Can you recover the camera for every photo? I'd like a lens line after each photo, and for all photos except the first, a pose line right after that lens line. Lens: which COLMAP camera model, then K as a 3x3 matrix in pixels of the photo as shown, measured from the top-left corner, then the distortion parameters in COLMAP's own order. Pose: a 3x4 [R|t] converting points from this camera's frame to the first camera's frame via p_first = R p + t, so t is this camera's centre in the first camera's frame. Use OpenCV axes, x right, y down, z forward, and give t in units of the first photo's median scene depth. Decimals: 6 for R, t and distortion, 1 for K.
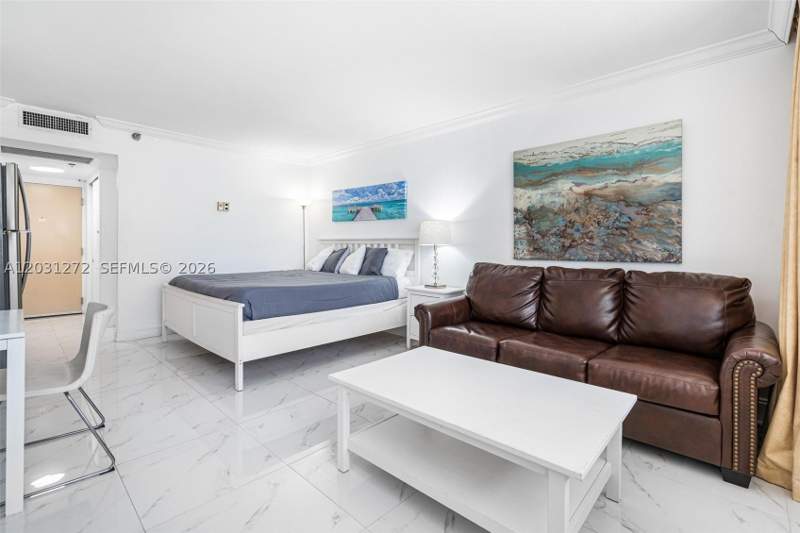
lens RADIAL K [[378.4, 0, 399.7], [0, 378.4, 242.9], [0, 0, 1]] dist [-0.000364, 0.000061]
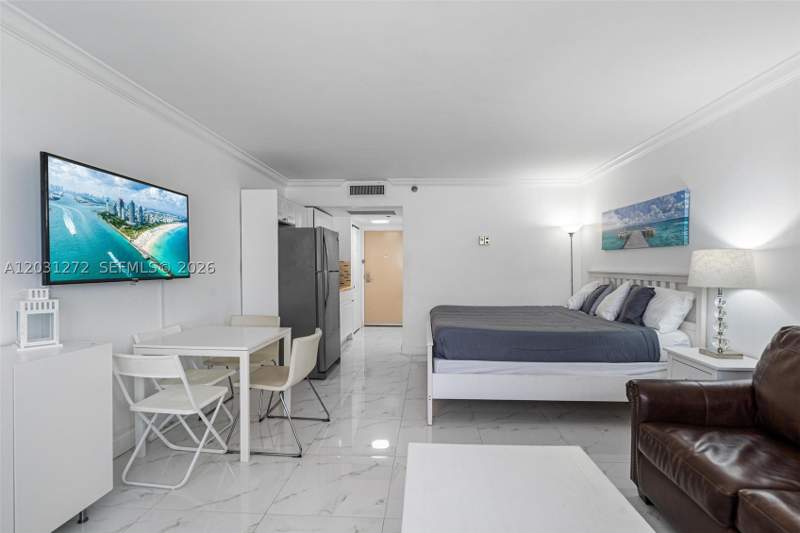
lens RADIAL K [[379.5, 0, 400.0], [0, 379.5, 266.5], [0, 0, 1]] dist [0.000987, 0.000202]
pose [[0.643602, -0.004543, -0.765347, 0.203727], [0.007557, 0.999971, 0.000418, -0.029729], [0.765323, -0.006052, 0.643618, 0.164333]]
